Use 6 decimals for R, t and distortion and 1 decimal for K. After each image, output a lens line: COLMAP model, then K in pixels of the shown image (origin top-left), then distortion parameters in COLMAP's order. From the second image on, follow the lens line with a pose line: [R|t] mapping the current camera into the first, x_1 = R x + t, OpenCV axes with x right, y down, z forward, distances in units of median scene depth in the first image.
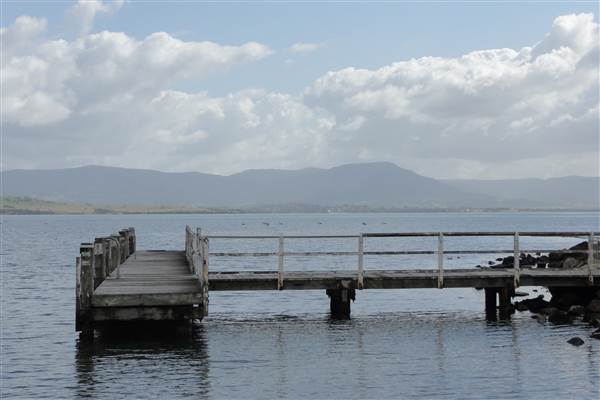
lens RADIAL K [[1680.2, 0, 300.0], [0, 1680.2, 200.0], [0, 0, 1]] dist [0.002459, -0.277570]
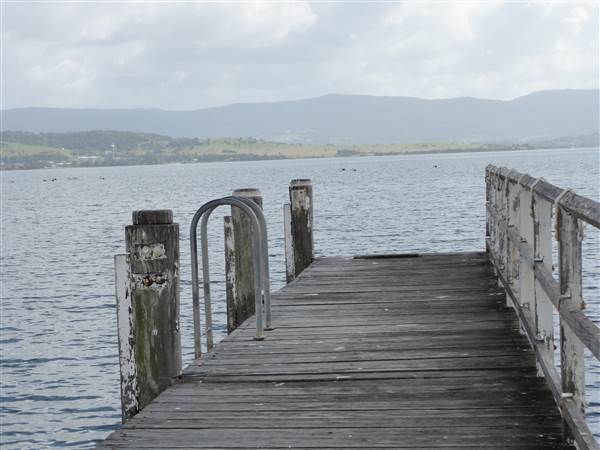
lens RADIAL K [[1556.2, 0, 300.0], [0, 1556.2, 225.0], [0, 0, 1]] dist [0.039244, 0.228137]
pose [[0.986046, -0.025842, -0.164455, -0.022631], [0.034160, 0.998265, 0.047954, 0.004840], [0.162931, -0.052902, 0.985218, 0.296074]]
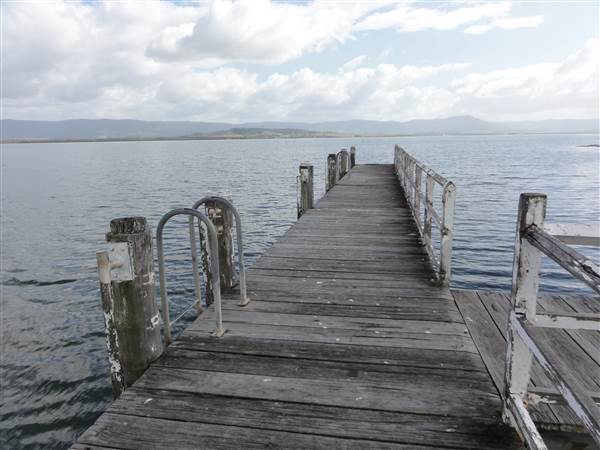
lens RADIAL K [[425.4, 0, 300.0], [0, 425.4, 225.0], [0, 0, 1]] dist [0.003035, 0.002363]
pose [[0.965373, 0.038668, -0.257991, -0.020461], [0.015929, 0.978371, 0.206244, 0.002697], [0.260386, -0.203212, 0.943877, 0.259661]]
